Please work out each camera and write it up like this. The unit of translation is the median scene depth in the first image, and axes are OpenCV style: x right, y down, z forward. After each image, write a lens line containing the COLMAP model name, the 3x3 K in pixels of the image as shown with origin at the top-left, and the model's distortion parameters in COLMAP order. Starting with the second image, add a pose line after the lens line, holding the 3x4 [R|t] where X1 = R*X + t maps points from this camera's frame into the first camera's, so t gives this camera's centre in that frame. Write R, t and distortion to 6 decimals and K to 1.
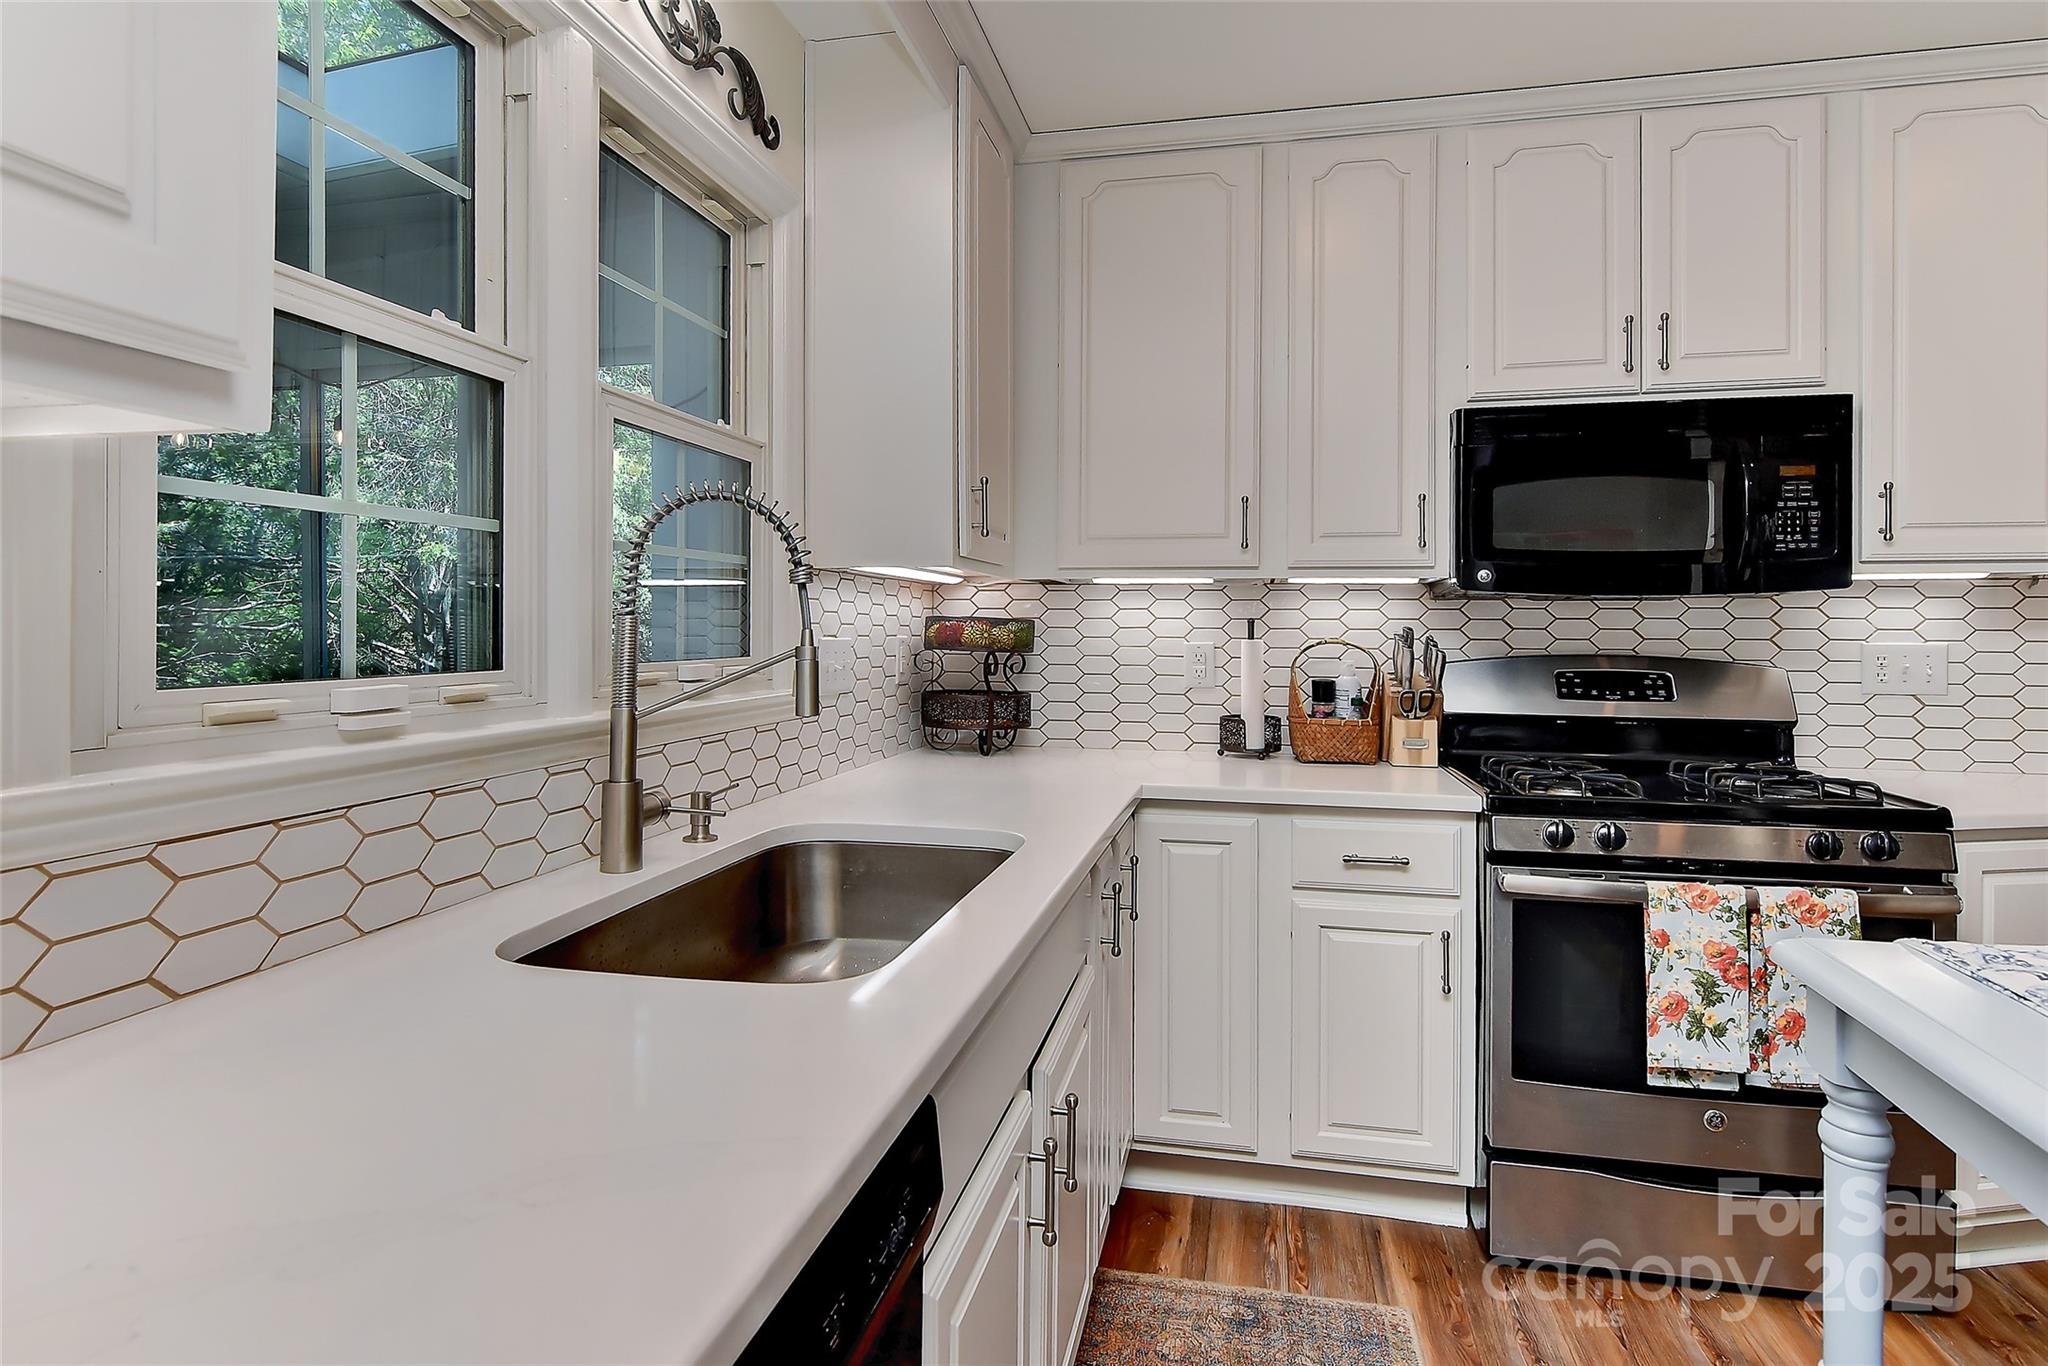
lens RADIAL K [[991.5, 0, 1044.5], [0, 991.5, 625.7], [0, 0, 1]] dist [-0.001950, -0.000188]
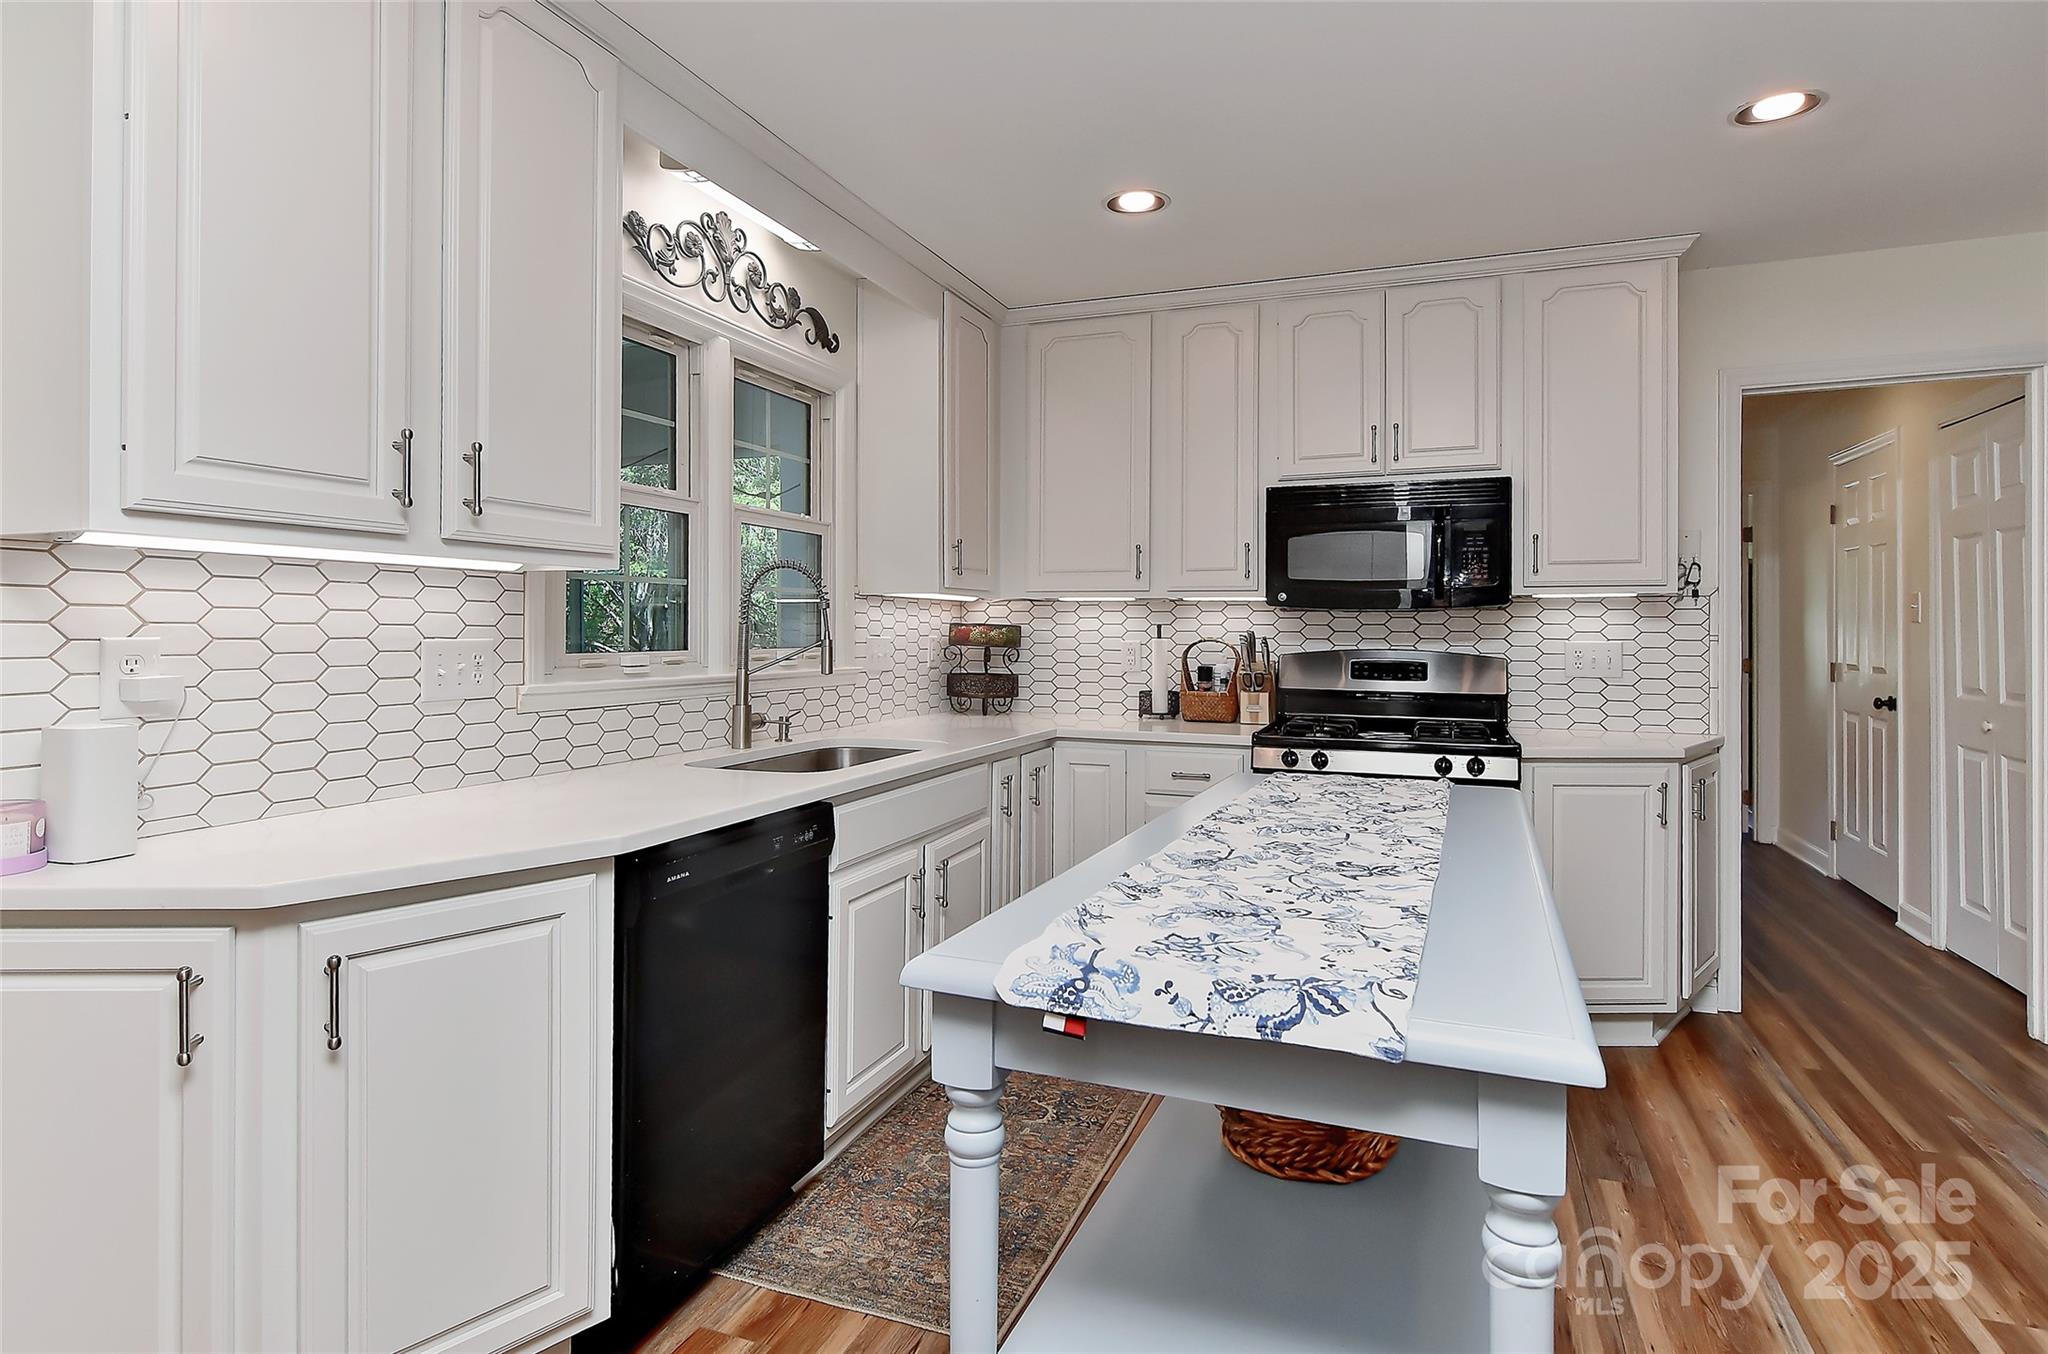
lens RADIAL K [[1001.9, 0, 1025.6], [0, 1001.9, 624.2], [0, 0, 1]] dist [0.000289, -0.000146]
pose [[0.983346, -0.001000, -0.181742, 0.325723], [0.000038, 0.999986, -0.005293, 0.000222], [0.181745, 0.005198, 0.983332, -0.575221]]
